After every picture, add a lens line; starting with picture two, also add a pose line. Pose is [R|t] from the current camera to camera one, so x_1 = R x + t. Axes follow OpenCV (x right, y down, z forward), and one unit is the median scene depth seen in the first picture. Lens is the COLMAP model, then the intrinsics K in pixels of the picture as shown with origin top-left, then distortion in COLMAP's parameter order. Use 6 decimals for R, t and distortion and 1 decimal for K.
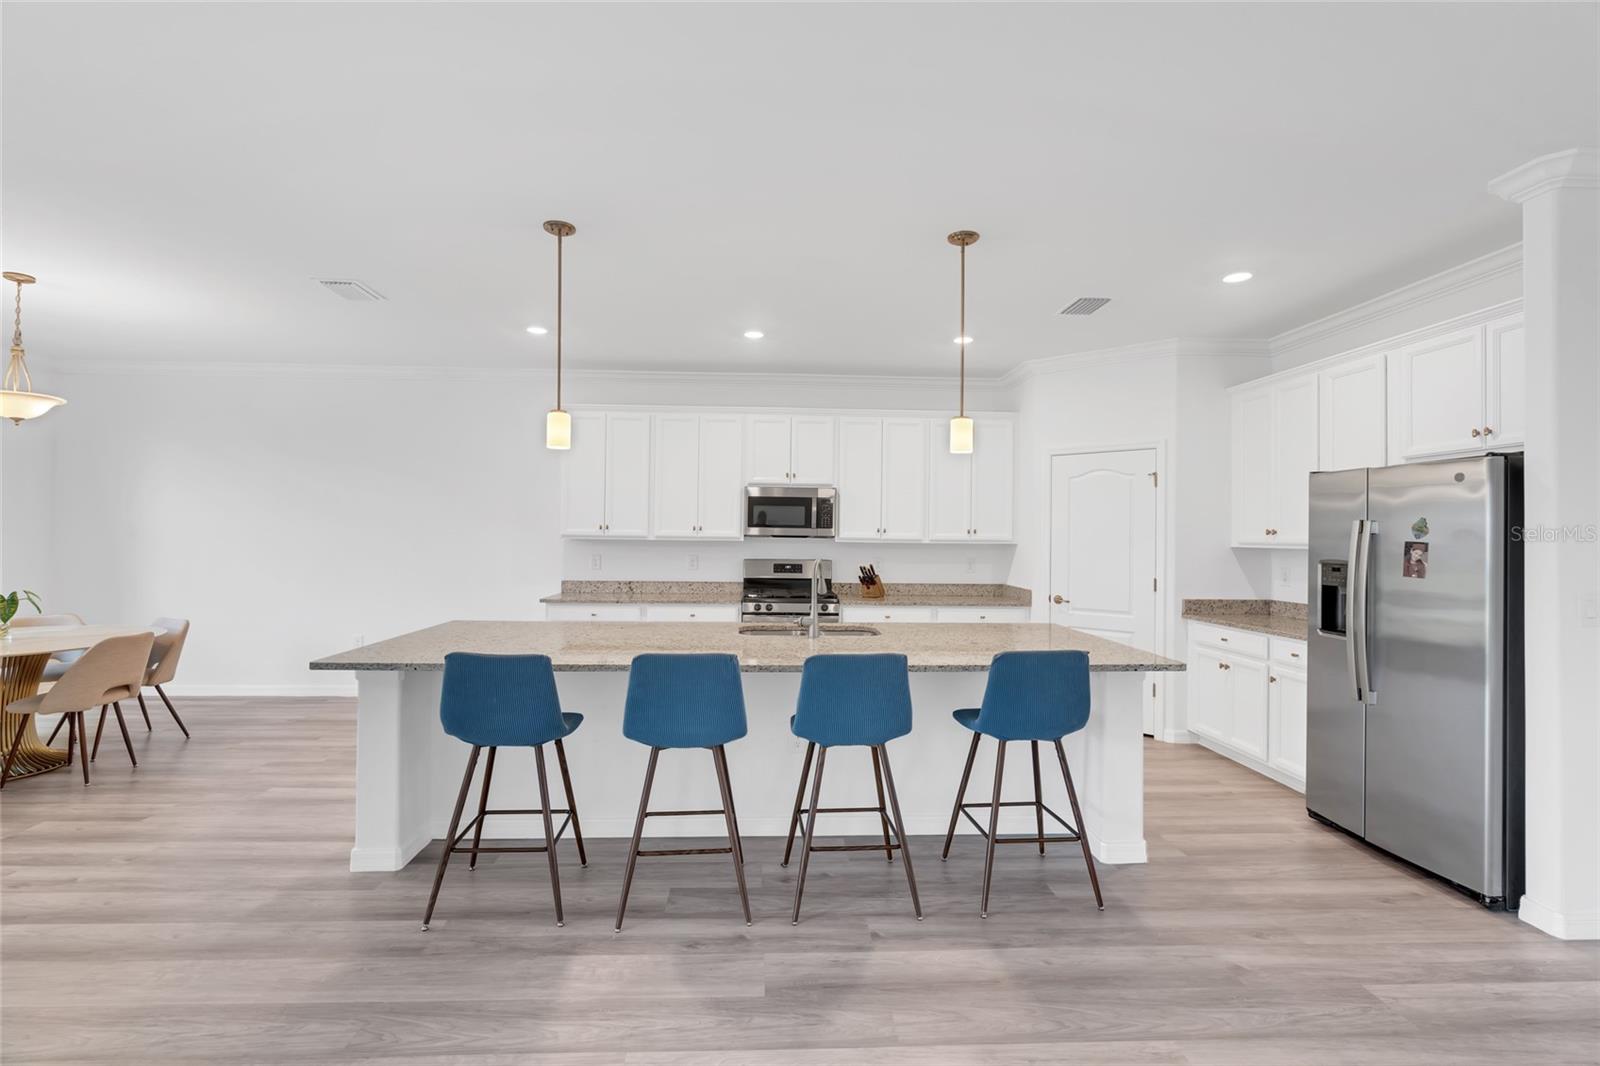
lens RADIAL K [[723.4, 0, 791.2], [0, 723.4, 530.4], [0, 0, 1]] dist [-0.009062, 0.003474]
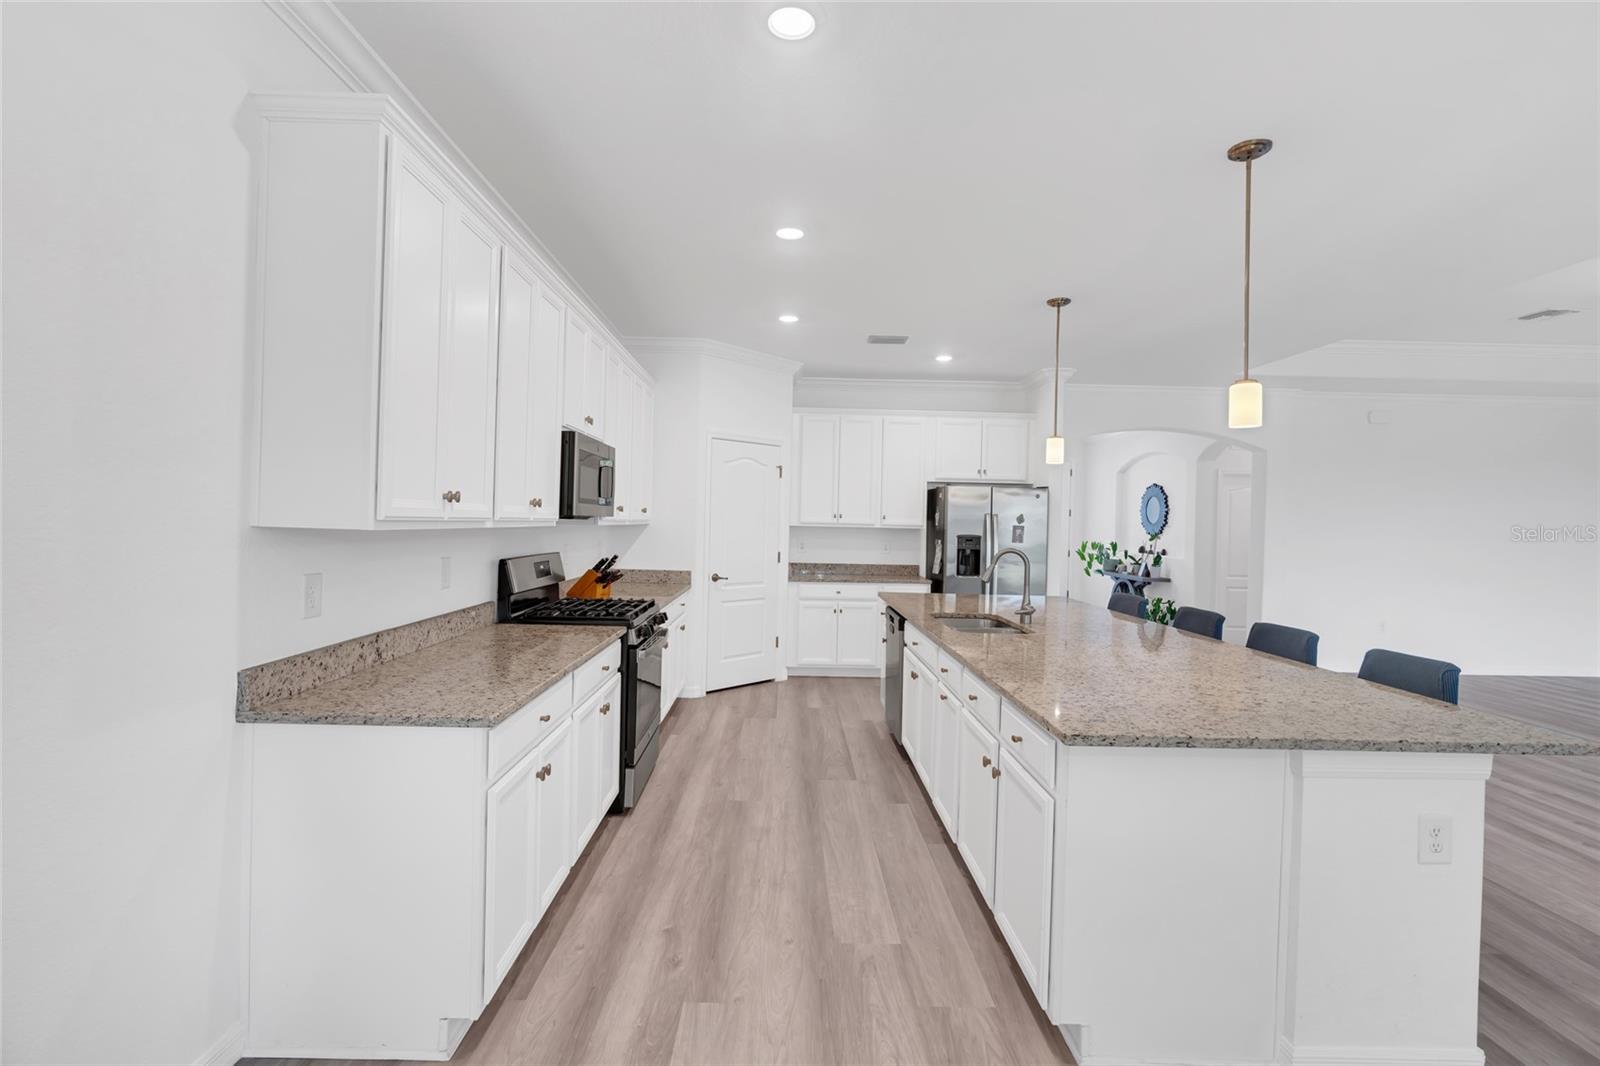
lens RADIAL K [[723.4, 0, 793.8], [0, 723.4, 529.6], [0, 0, 1]] dist [-0.009062, 0.003474]
pose [[0.033132, -0.021624, 0.999217, -0.959649], [-0.028743, 0.999332, 0.022580, -0.000674], [-0.999038, -0.029468, 0.032489, 1.229520]]
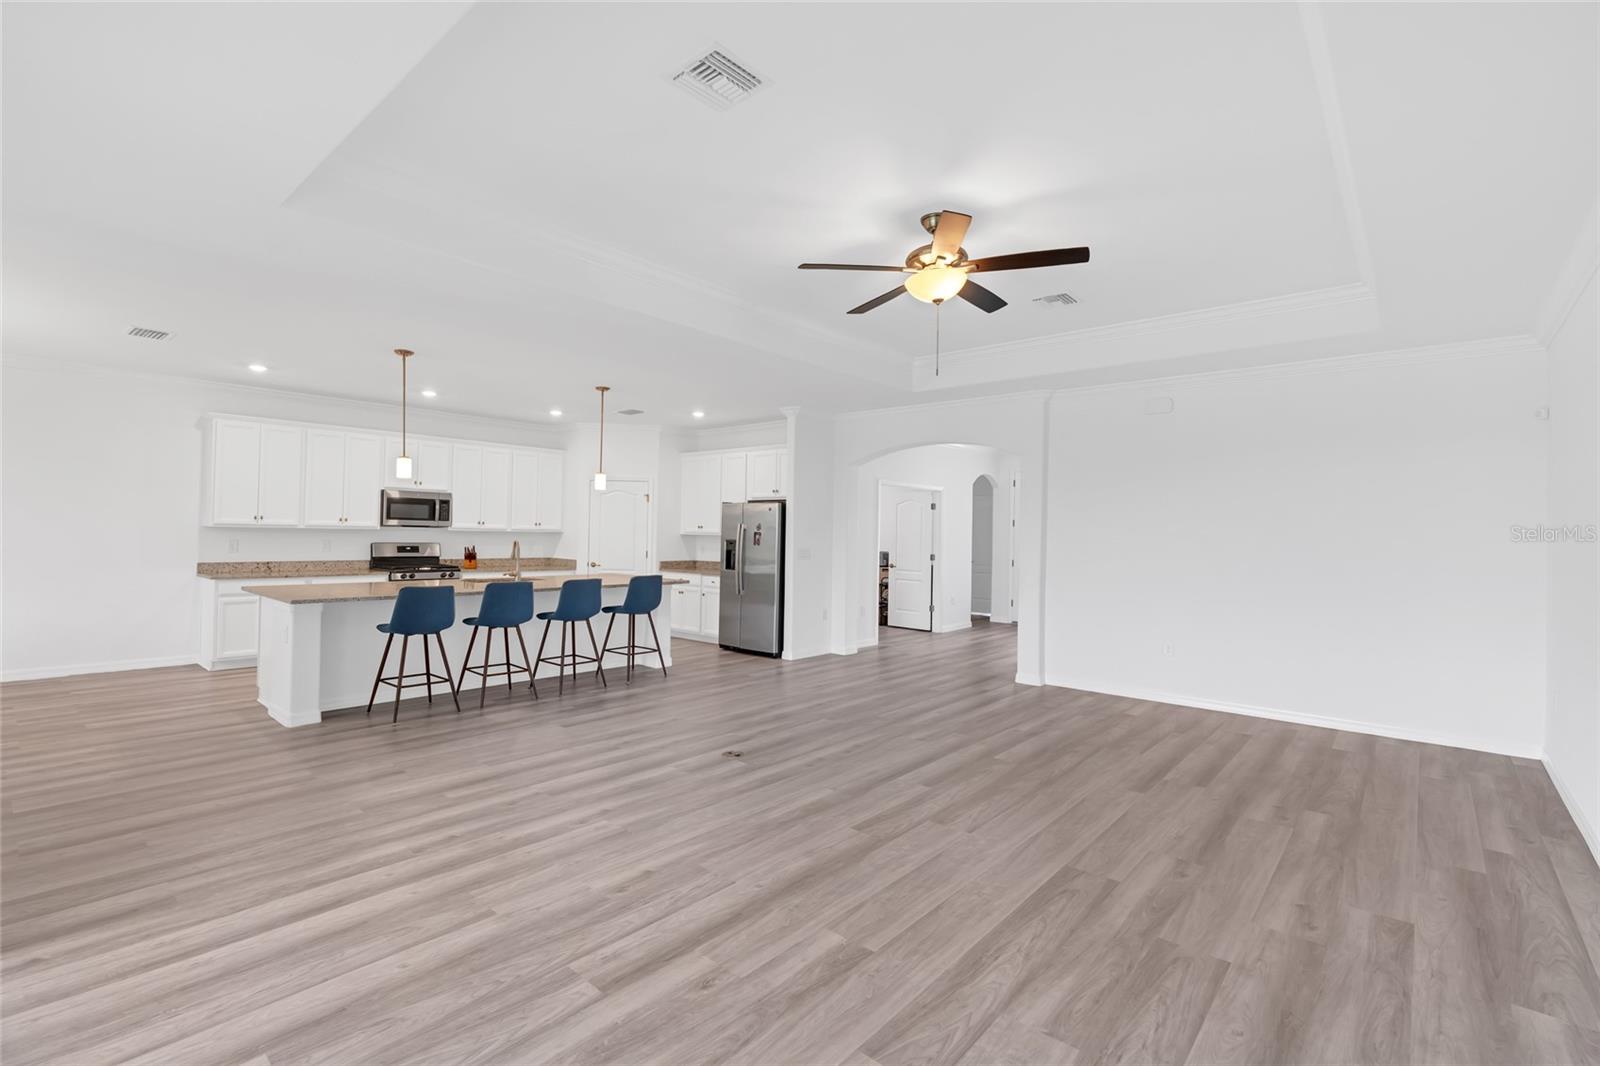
lens RADIAL K [[723.4, 0, 793.0], [0, 723.4, 532.6], [0, 0, 1]] dist [-0.009062, 0.003474]
pose [[0.692064, 0.002885, 0.721831, -0.780686], [-0.017368, 0.999769, 0.012656, -0.014926], [-0.721628, -0.021295, 0.691954, -0.762265]]
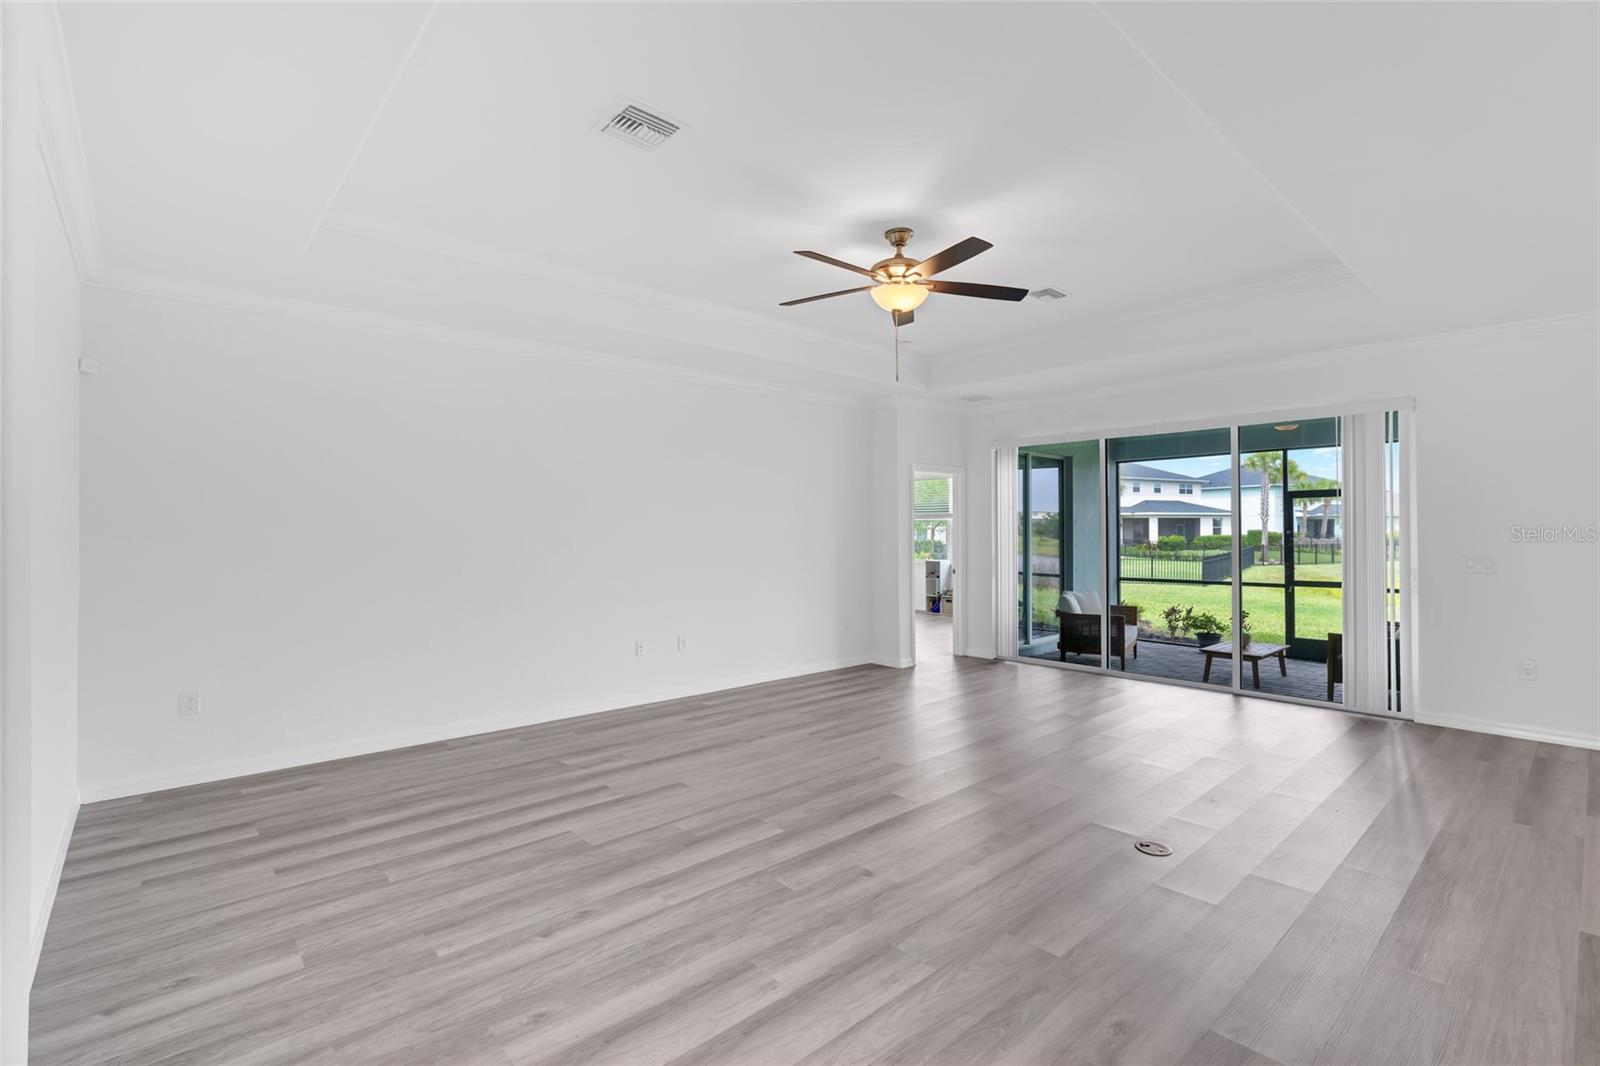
lens RADIAL K [[723.4, 0, 792.6], [0, 723.4, 522.8], [0, 0, 1]] dist [-0.009062, 0.003474]
pose [[-0.774295, -0.016864, -0.632600, 0.863092], [-0.000812, 0.999671, -0.025655, 0.013471], [0.632824, -0.019350, -0.774053, 0.509776]]
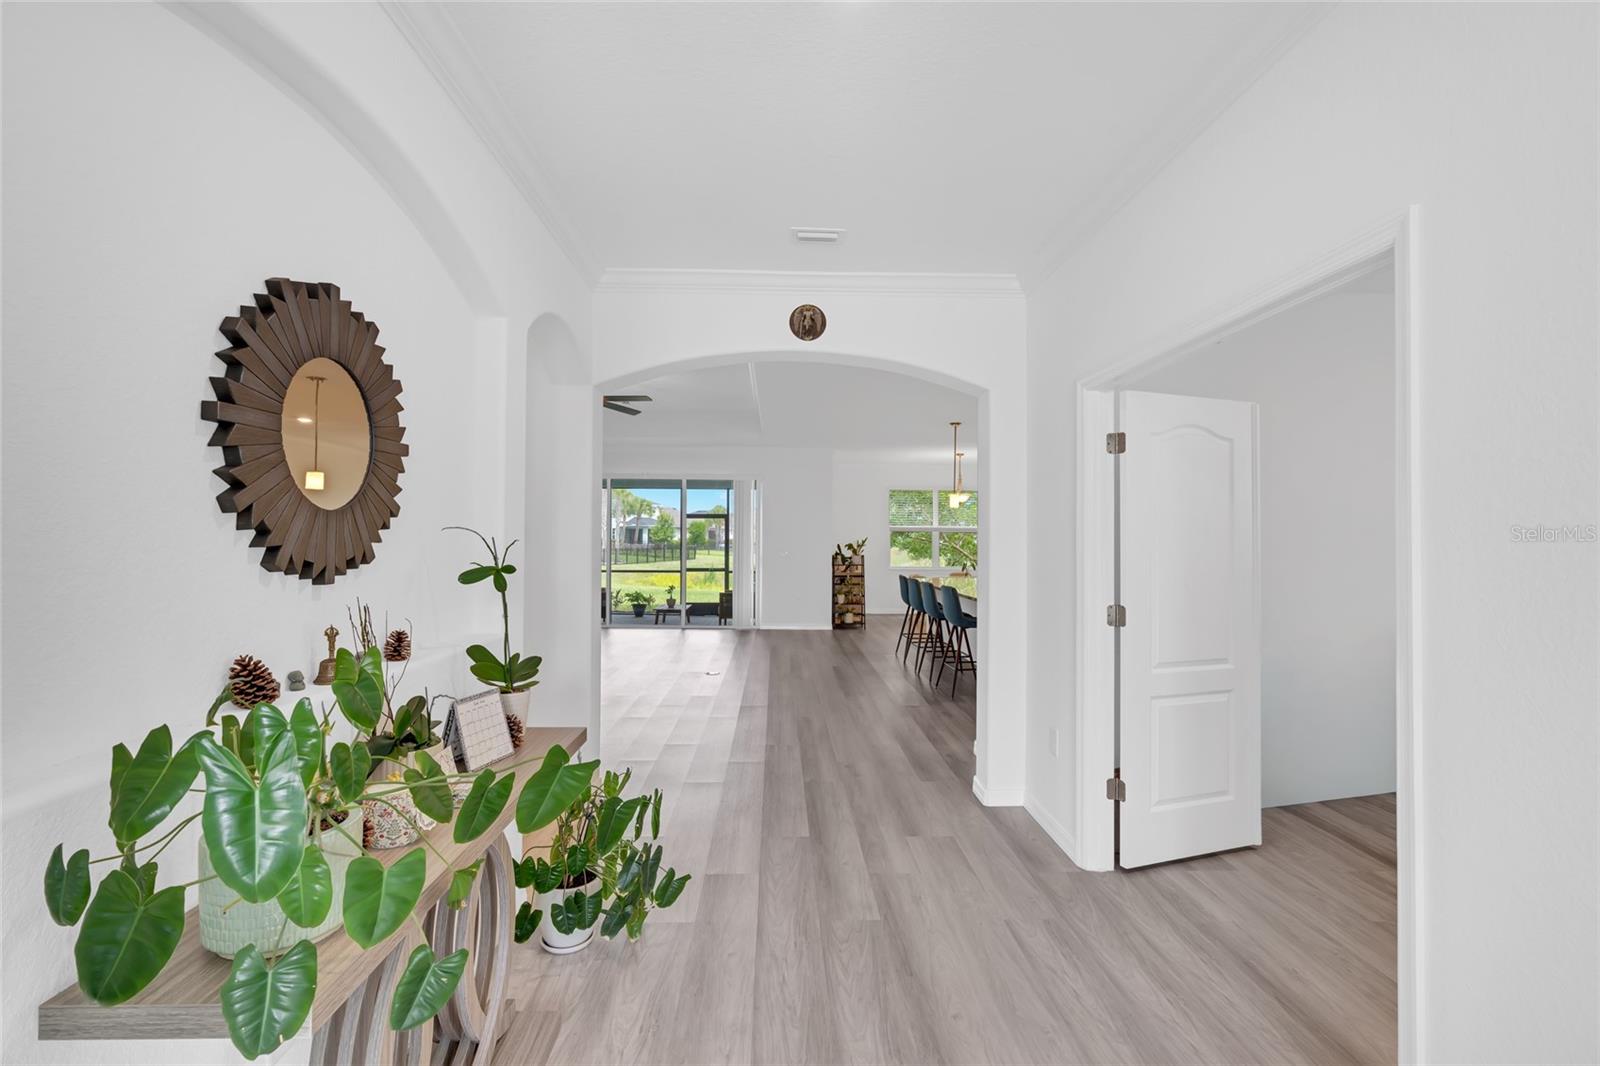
lens RADIAL K [[723.4, 0, 798.3], [0, 723.4, 535.7], [0, 0, 1]] dist [-0.009062, 0.003474]
pose [[-0.012450, -0.014486, -0.999818, 1.940412], [0.003136, 0.999890, -0.014527, 0.024922], [0.999918, -0.003316, -0.012403, 0.381785]]
